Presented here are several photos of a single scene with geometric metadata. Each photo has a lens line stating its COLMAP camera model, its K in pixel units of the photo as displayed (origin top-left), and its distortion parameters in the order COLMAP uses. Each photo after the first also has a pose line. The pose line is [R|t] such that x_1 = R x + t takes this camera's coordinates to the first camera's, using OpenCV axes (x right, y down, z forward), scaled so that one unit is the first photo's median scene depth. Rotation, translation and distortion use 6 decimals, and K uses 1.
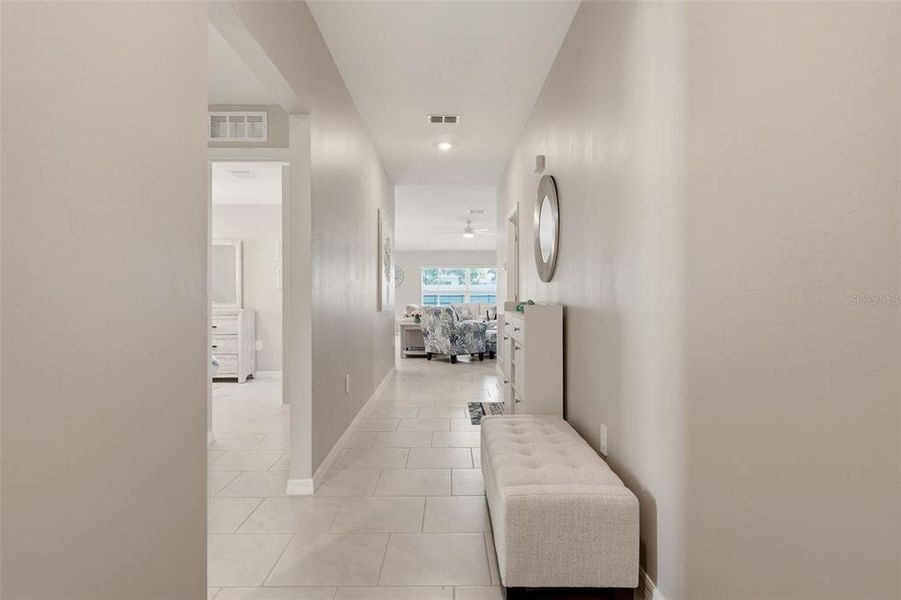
lens RADIAL K [[375.8, 0, 450.0], [0, 375.8, 293.5], [0, 0, 1]] dist [-0.021037, 0.000104]
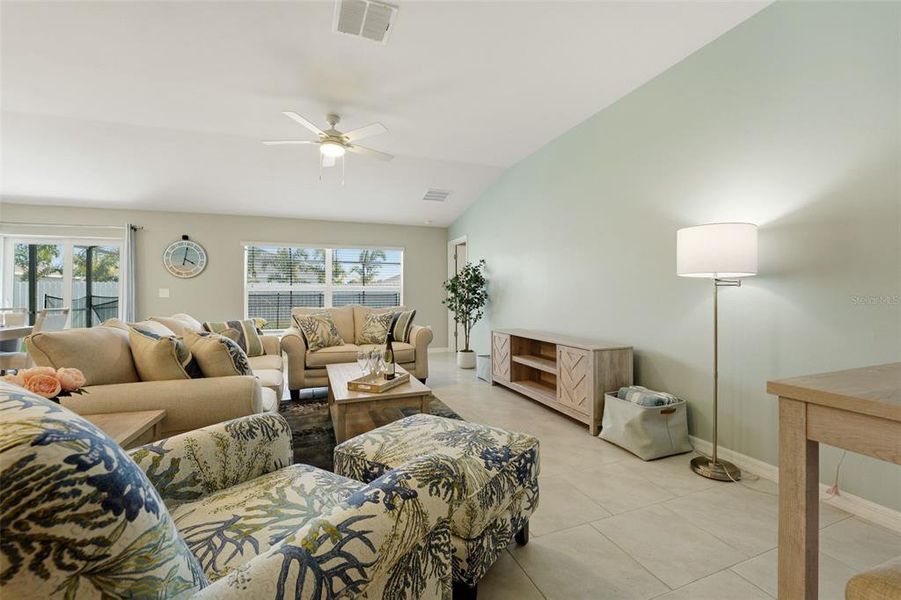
lens RADIAL K [[375.8, 0, 450.0], [0, 375.8, 293.5], [0, 0, 1]] dist [-0.021037, 0.000104]
pose [[0.936375, 0.000545, 0.351000, 0.022454], [-0.000688, 1.000000, 0.000282, 0.002974], [-0.350999, -0.000505, 0.936376, 0.494740]]
